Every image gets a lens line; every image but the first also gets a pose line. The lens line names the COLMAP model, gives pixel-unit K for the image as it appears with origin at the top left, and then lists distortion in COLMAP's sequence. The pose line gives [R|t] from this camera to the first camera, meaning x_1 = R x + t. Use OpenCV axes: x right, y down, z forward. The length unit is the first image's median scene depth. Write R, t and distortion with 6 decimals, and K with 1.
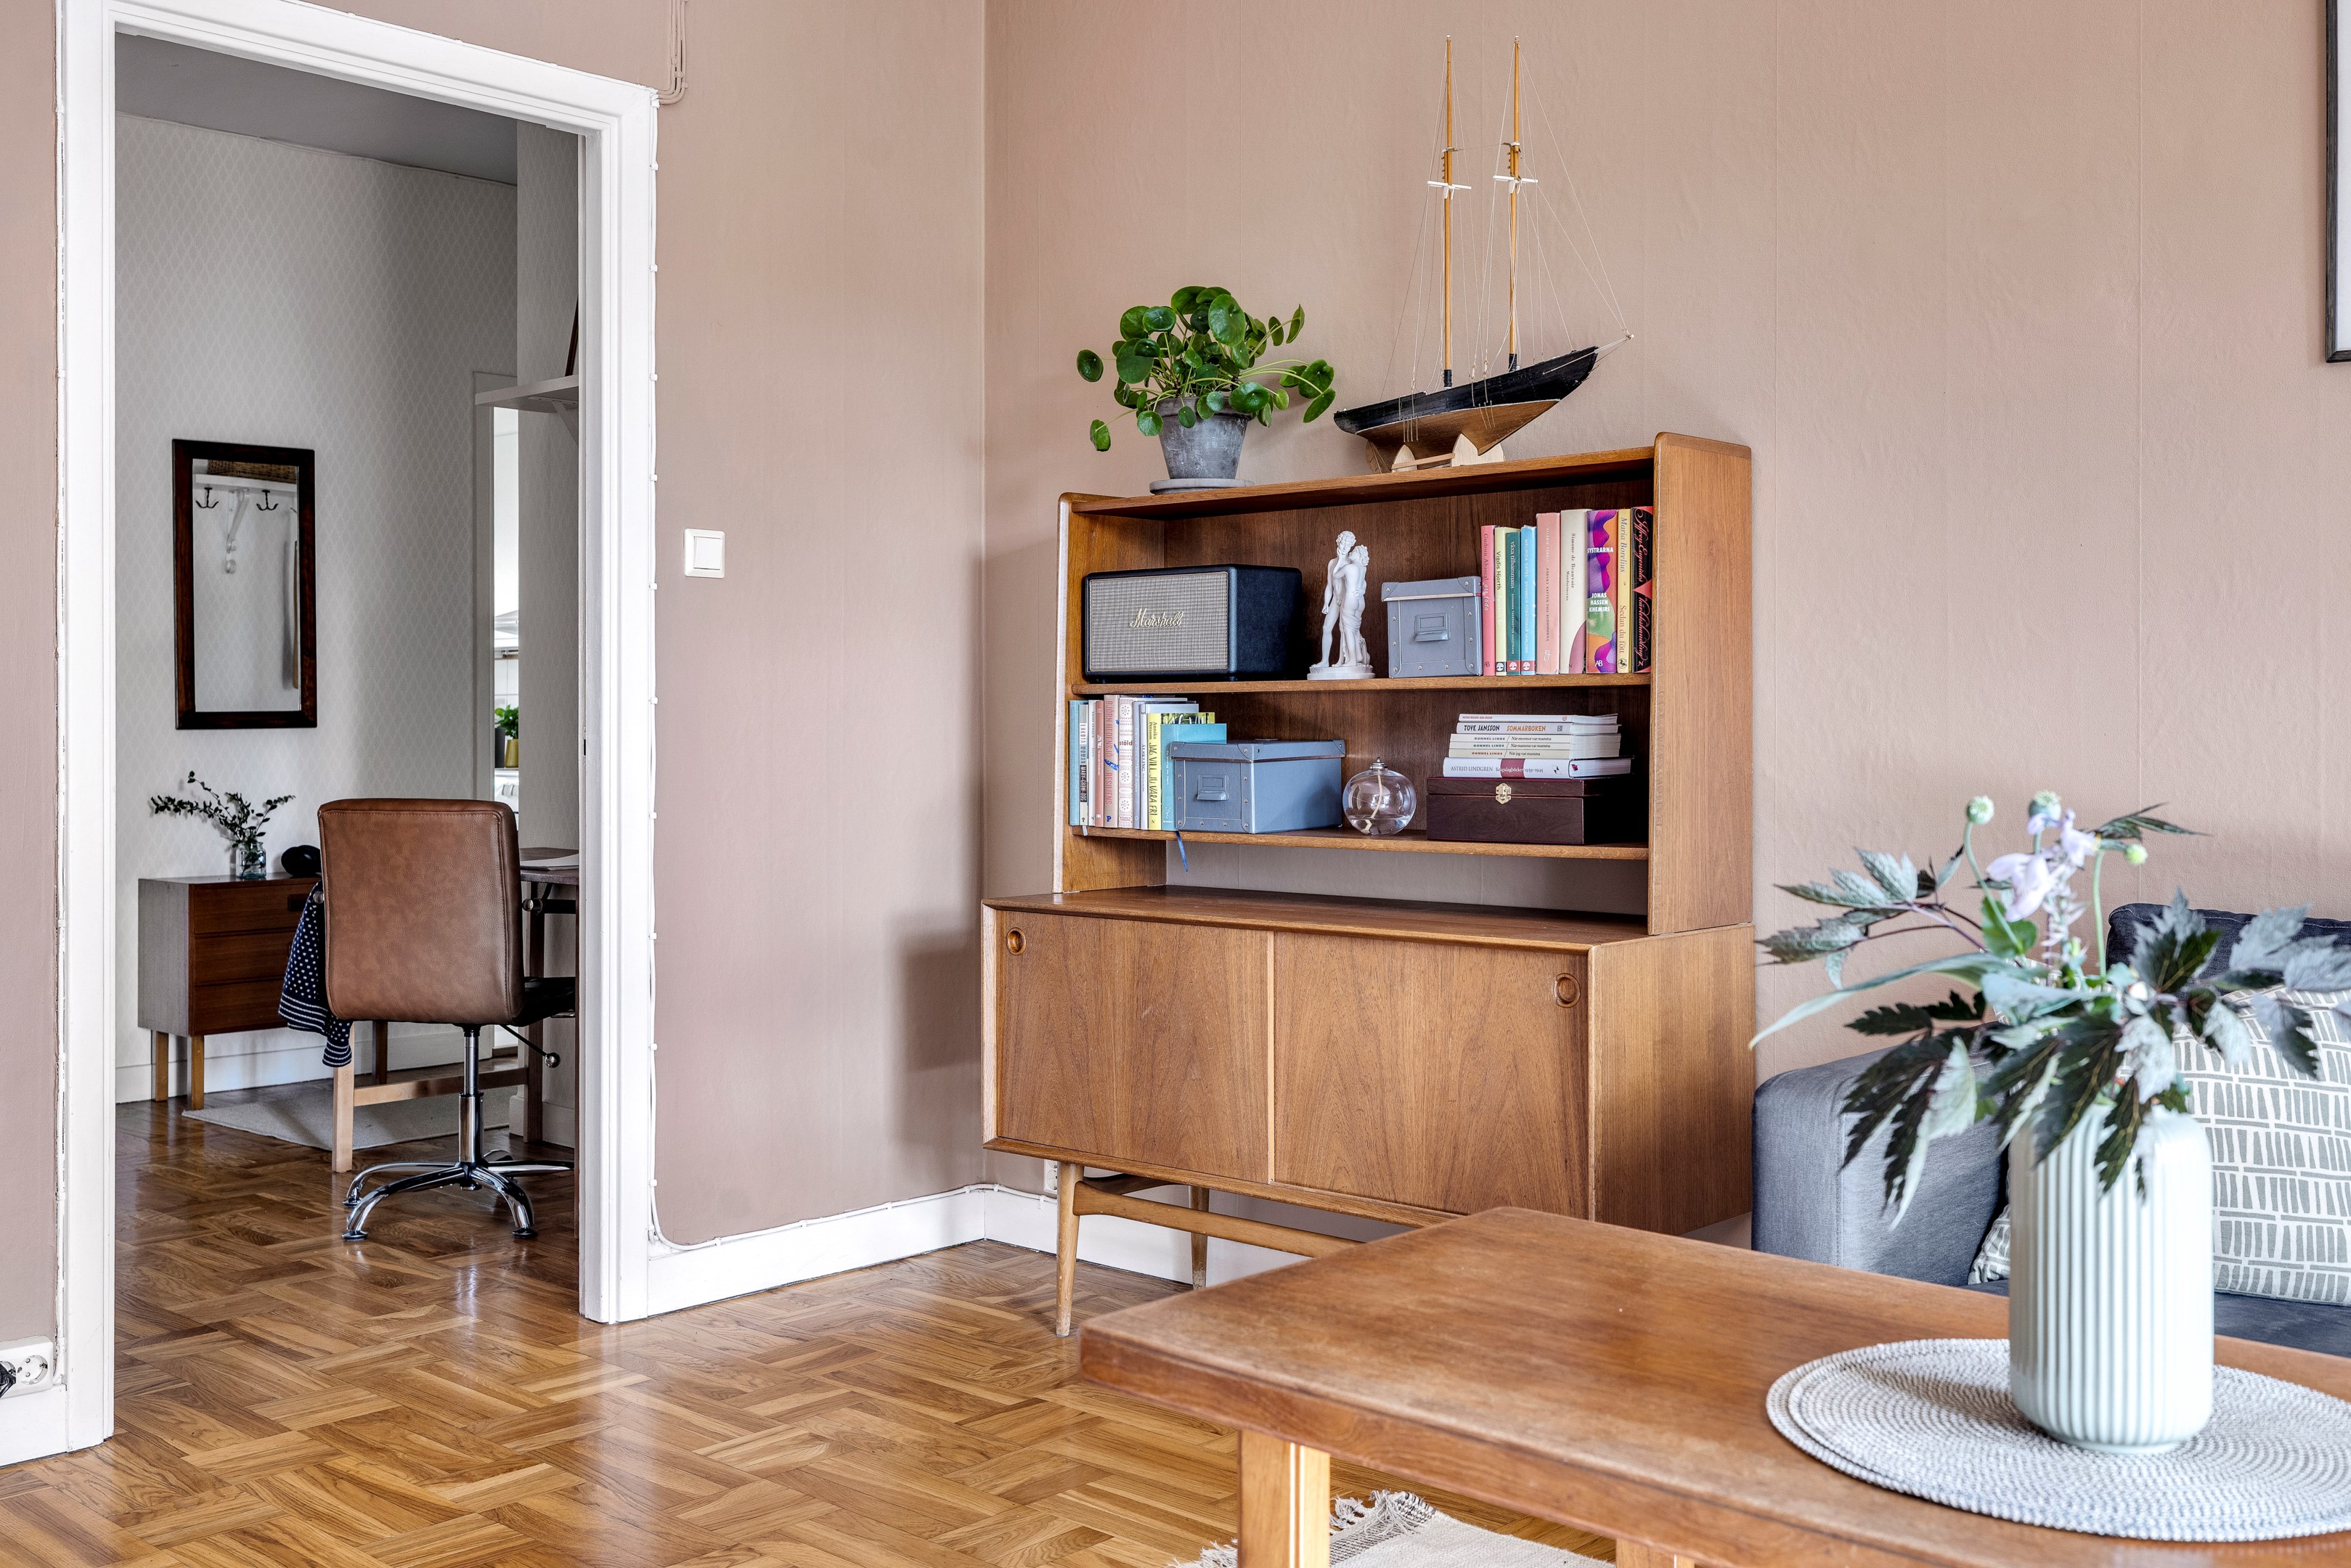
lens RADIAL K [[2222.6, 0, 1178.9], [0, 2222.6, 716.5], [0, 0, 1]] dist [-0.001970, -0.003240]
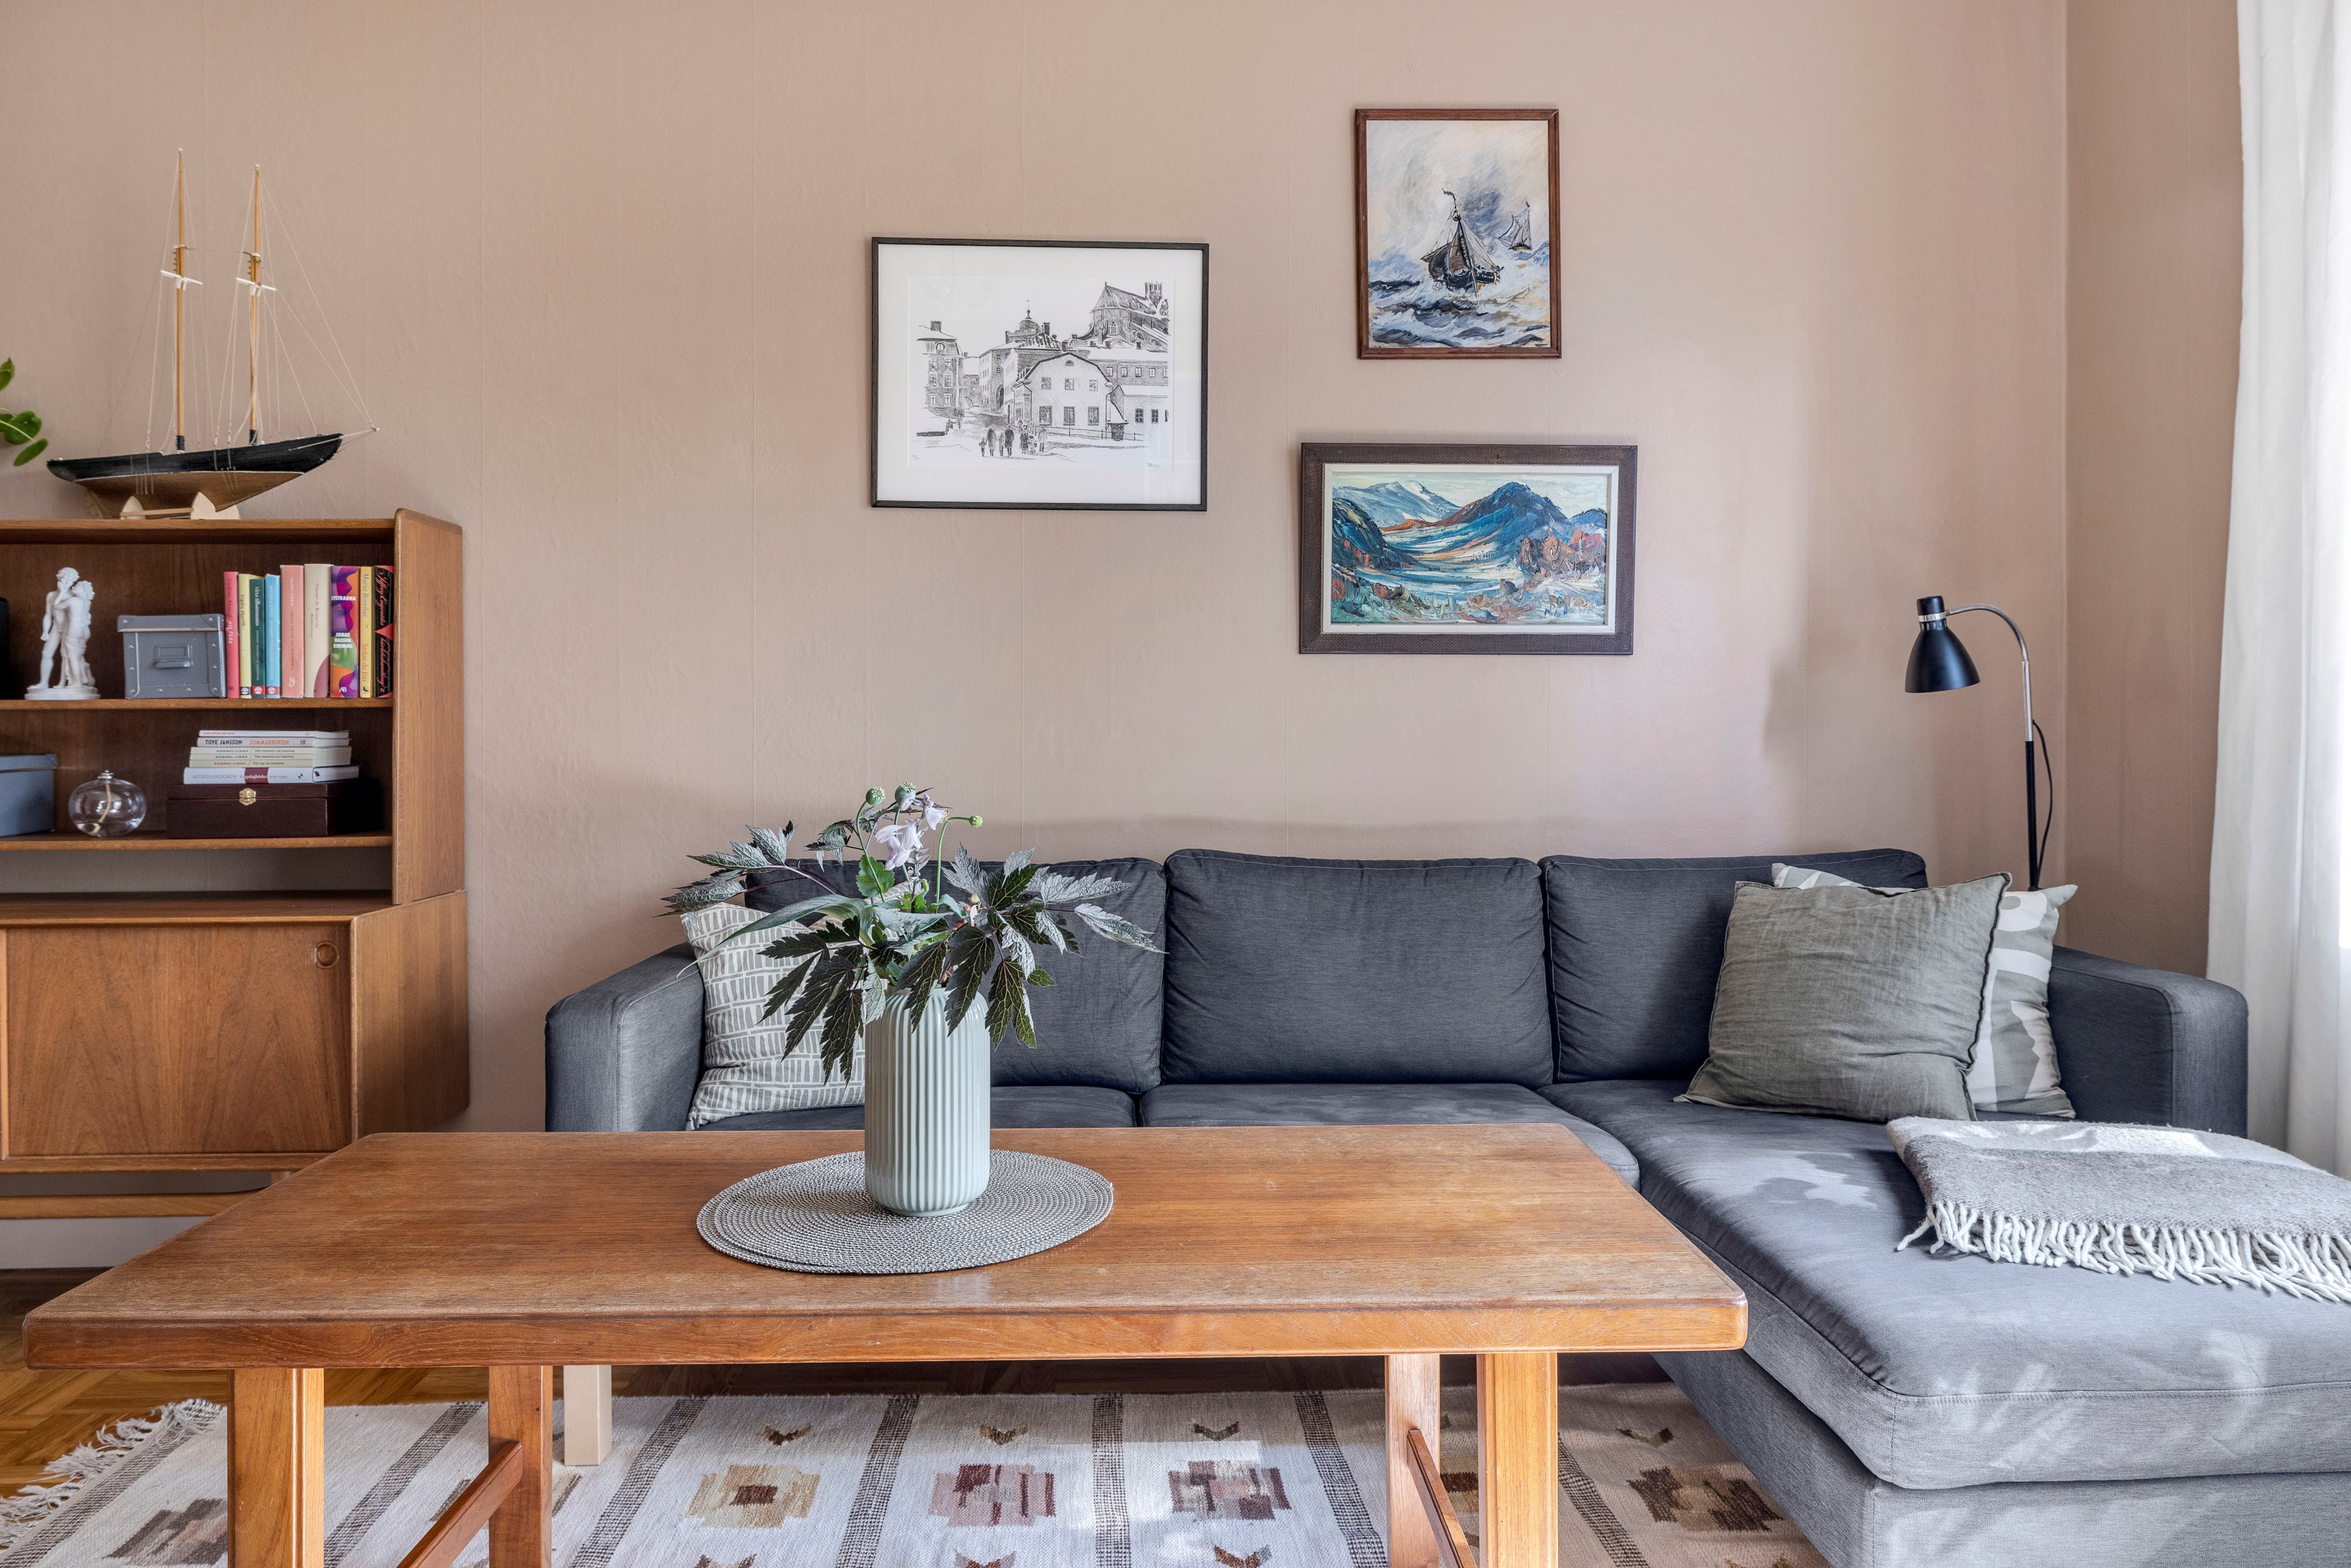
lens RADIAL K [[1553.4, 0, 1175.4], [0, 1553.4, 745.4], [0, 0, 1]] dist [-0.003212, -0.001222]
pose [[0.708883, -0.007352, 0.705288, -0.091164], [0.000971, 0.999955, 0.009448, -0.000437], [-0.705326, -0.006013, 0.708858, 0.055933]]
